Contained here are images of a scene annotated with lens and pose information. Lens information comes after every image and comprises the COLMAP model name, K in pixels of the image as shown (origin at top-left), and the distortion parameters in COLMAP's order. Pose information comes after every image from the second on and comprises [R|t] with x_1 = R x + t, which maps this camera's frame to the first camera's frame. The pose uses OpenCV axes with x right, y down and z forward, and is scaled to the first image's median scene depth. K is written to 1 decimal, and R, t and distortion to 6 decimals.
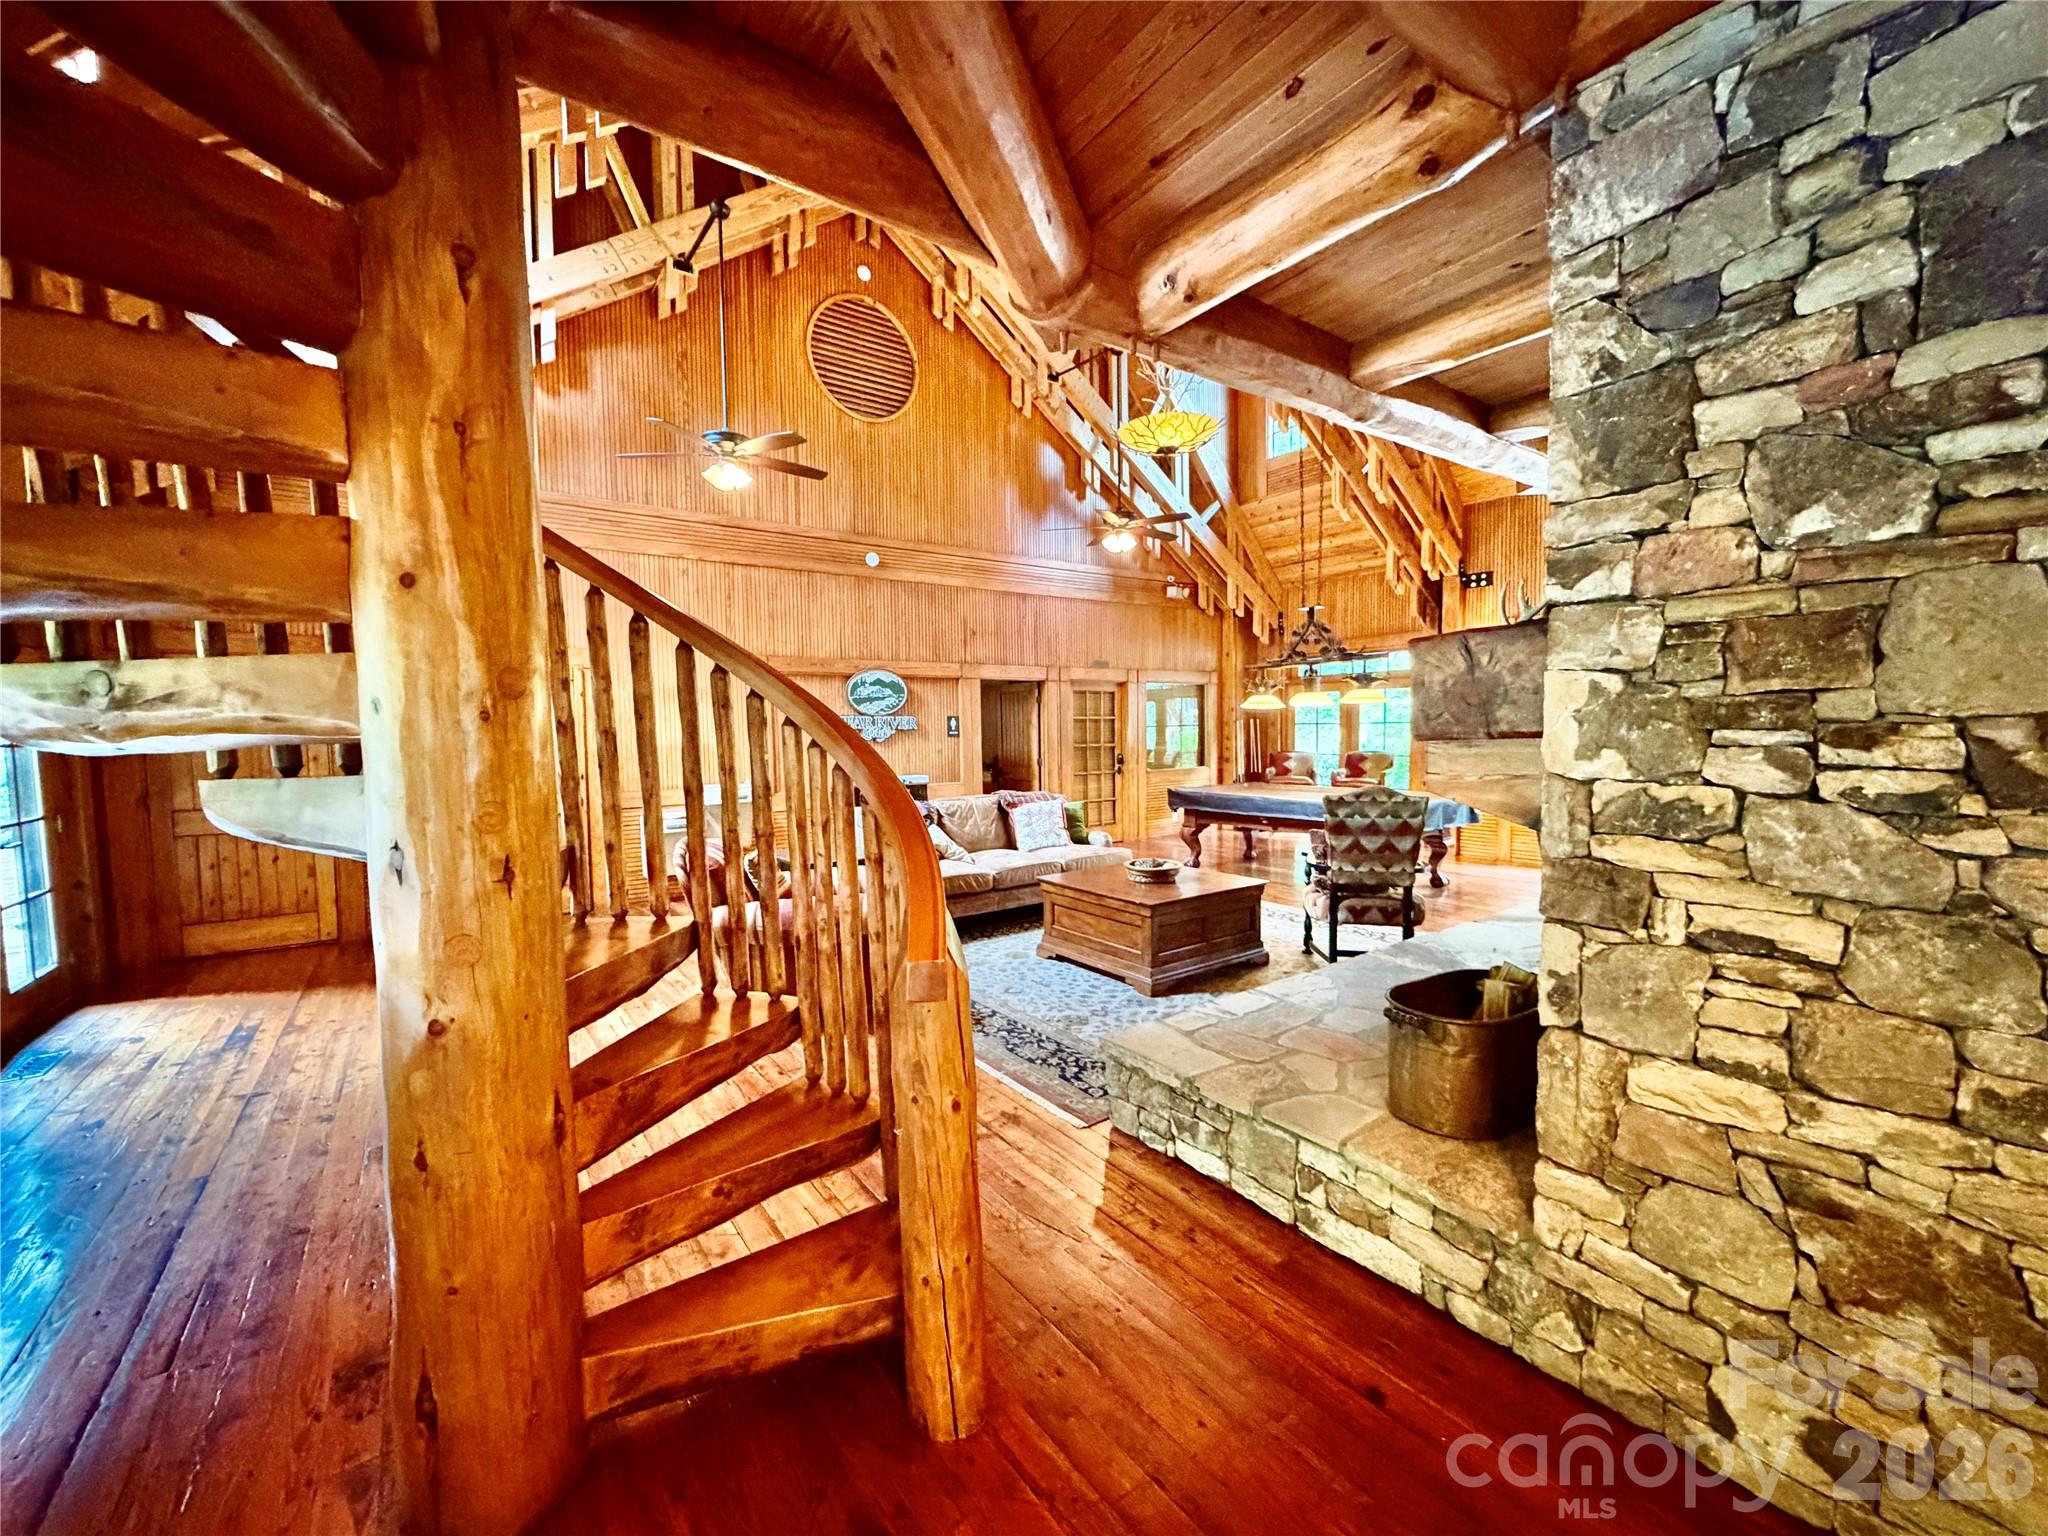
lens RADIAL K [[815.2, 0, 1015.3], [0, 815.2, 766.8], [0, 0, 1]] dist [-0.001033, 0.000032]
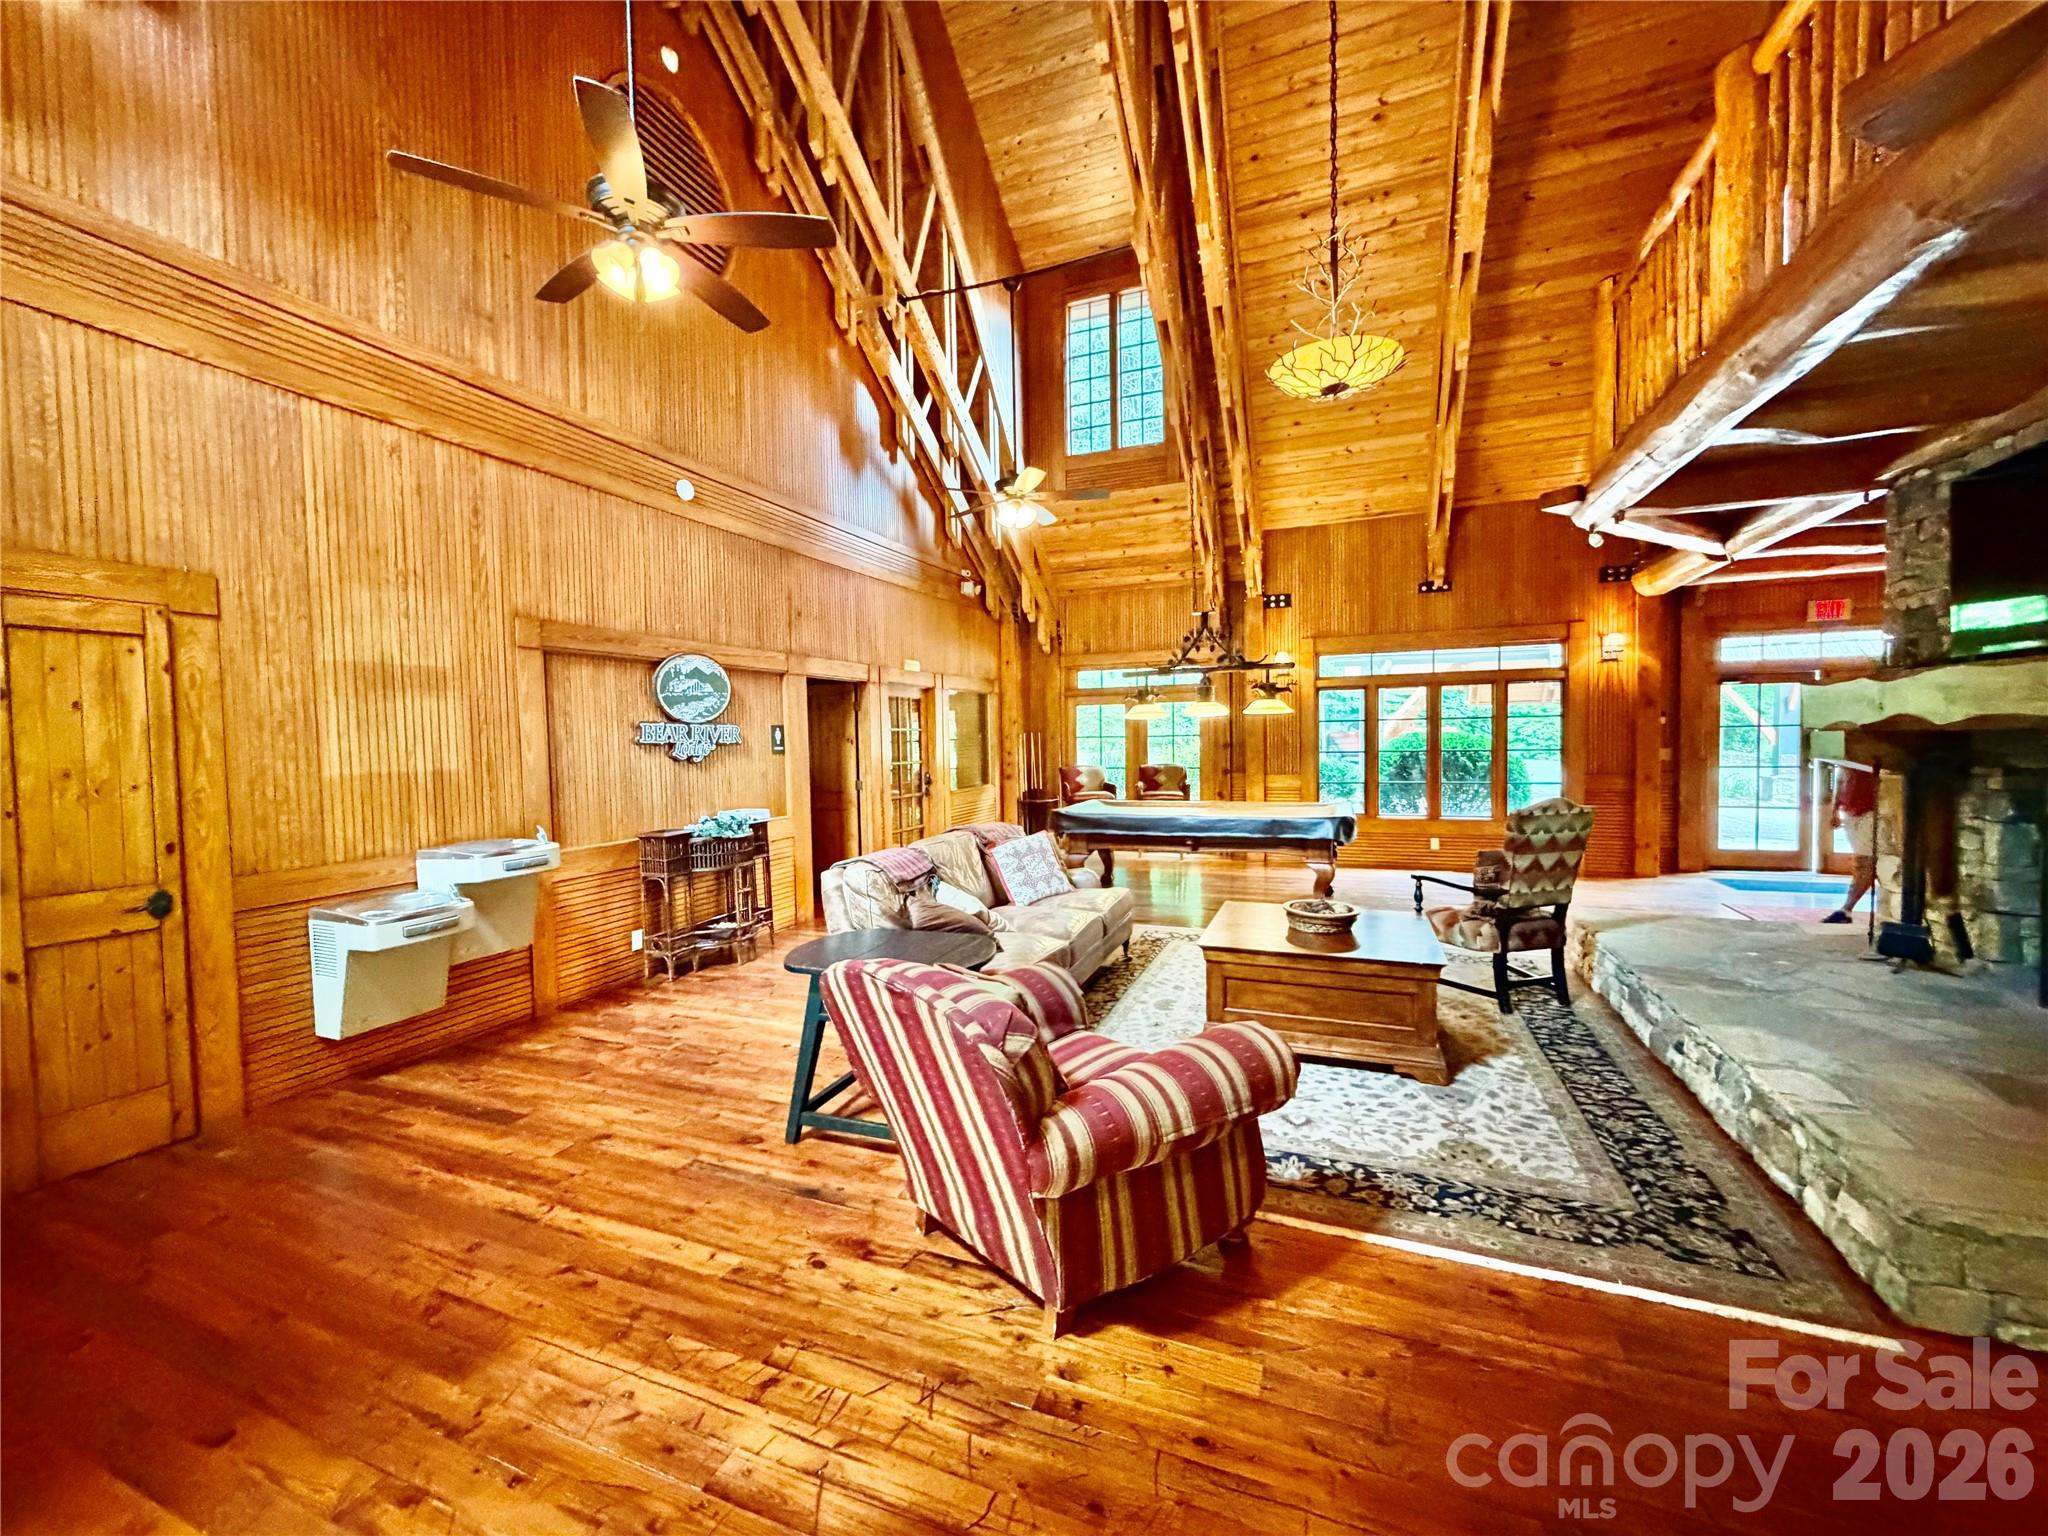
lens RADIAL K [[815.2, 0, 1016.3], [0, 815.2, 767.6], [0, 0, 1]] dist [-0.001033, 0.000032]
pose [[0.848159, -0.020335, 0.529351, -0.296067], [0.031384, 0.999437, -0.011894, -0.009804], [-0.528811, 0.026701, 0.848320, 0.287725]]
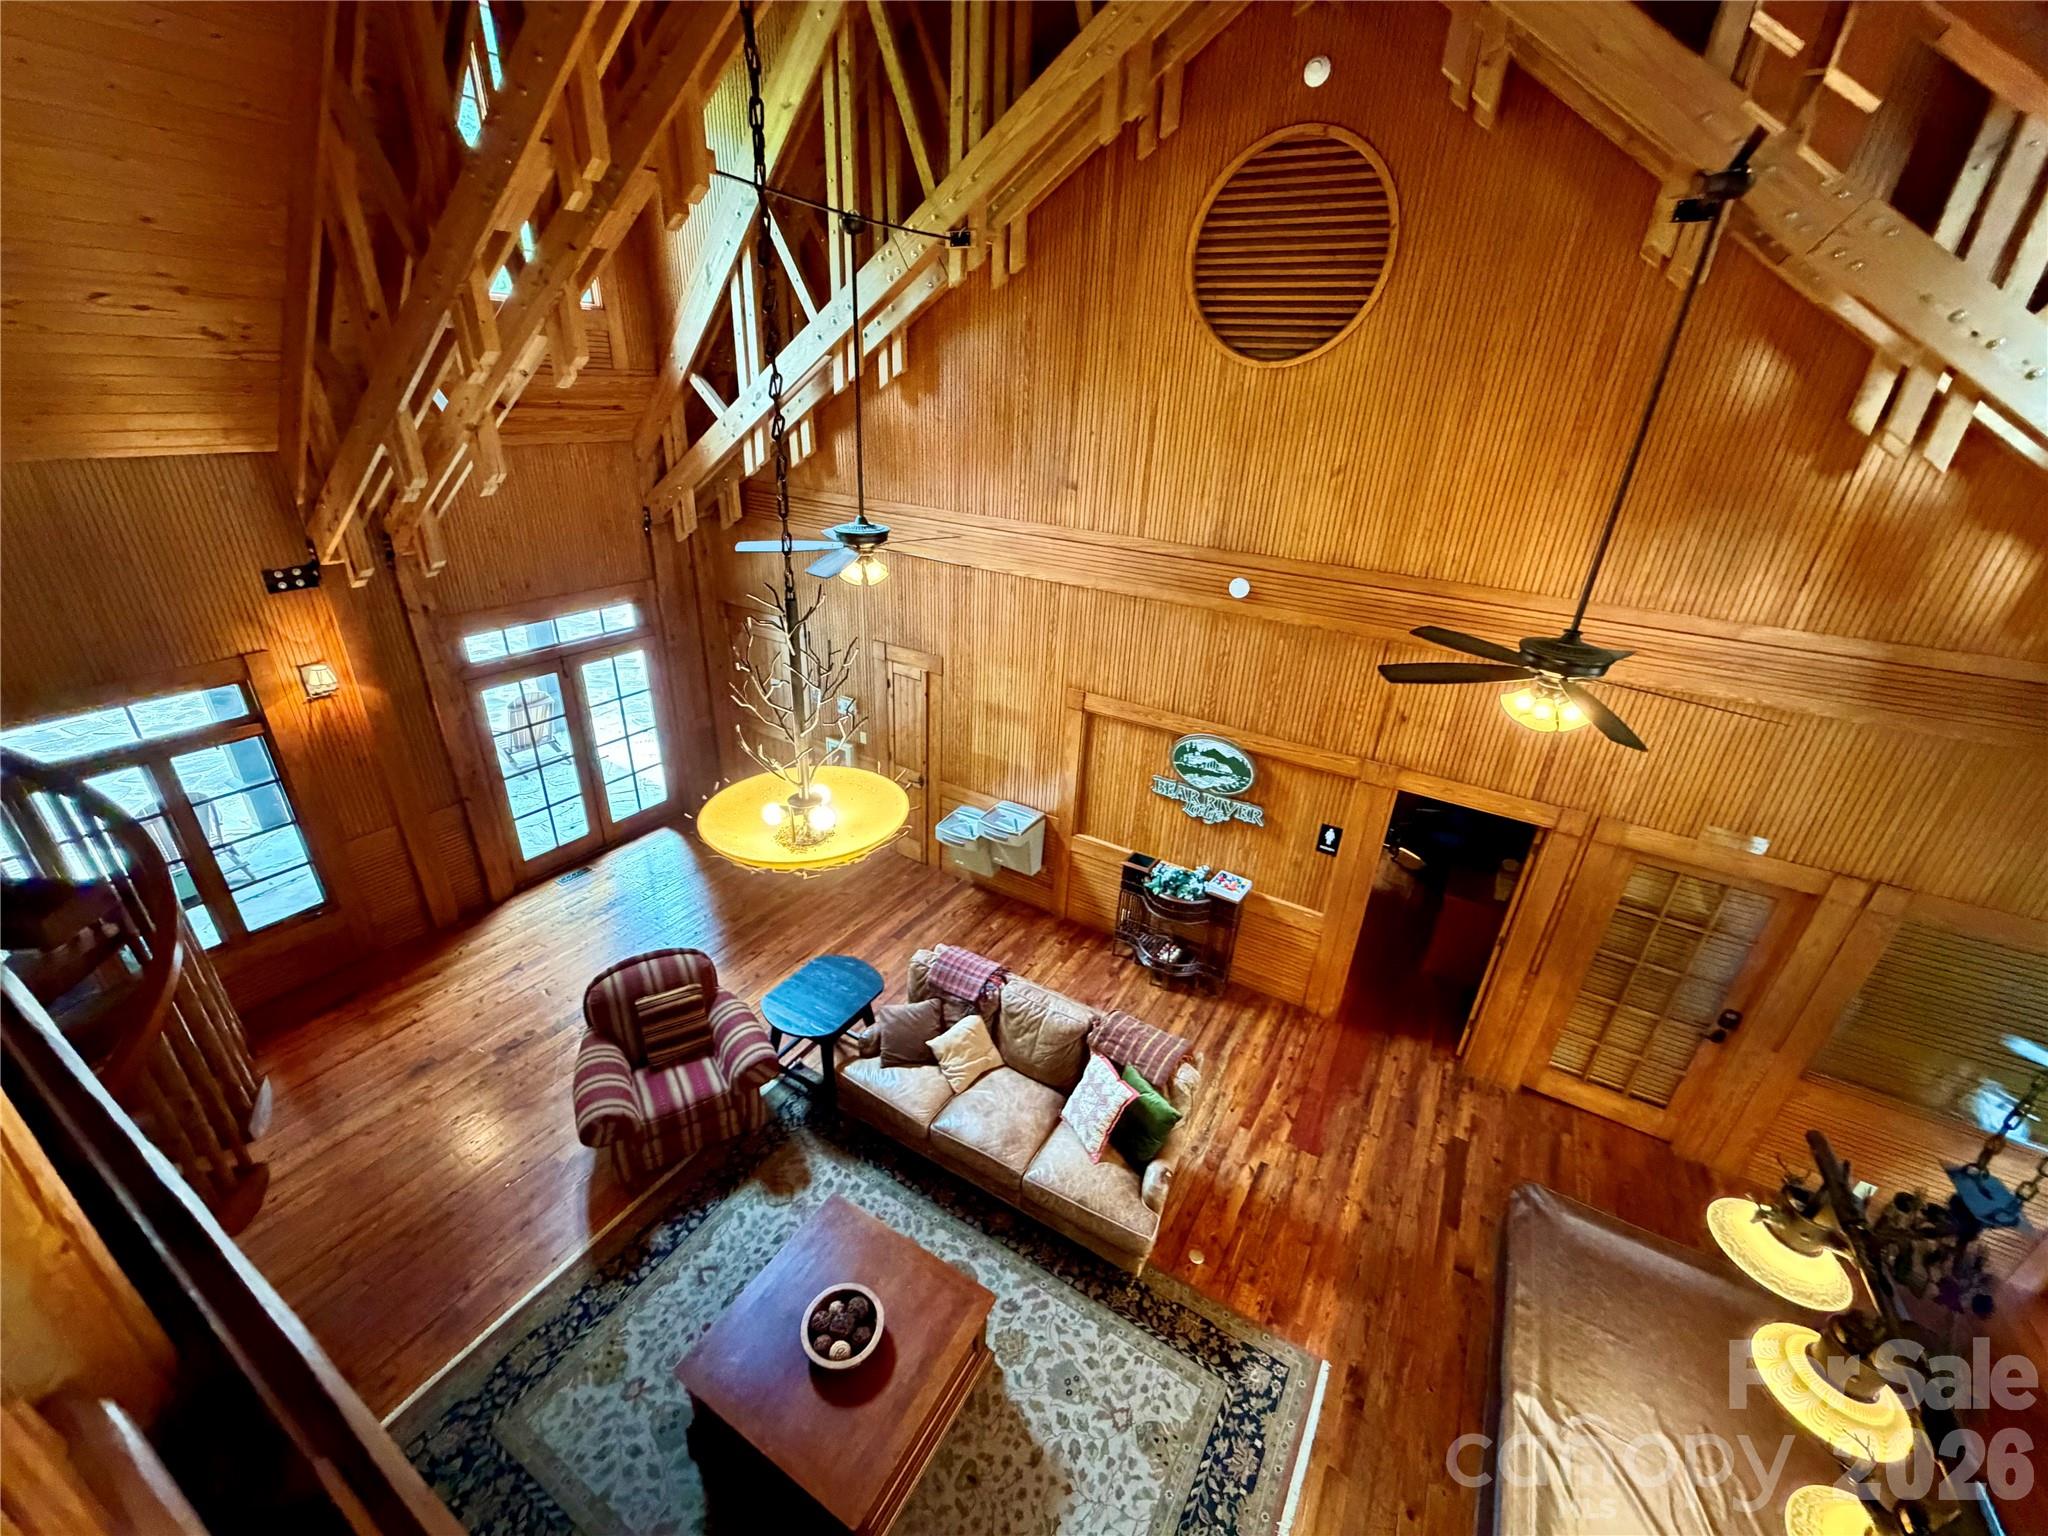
lens RADIAL K [[815.2, 0, 1020.9], [0, 815.2, 768.4], [0, 0, 1]] dist [-0.001033, 0.000032]
pose [[0.398841, 0.423034, -0.813614, 0.360079], [-0.099848, 0.901996, 0.420041, -0.376777], [0.911568, -0.086292, 0.401992, 0.534512]]
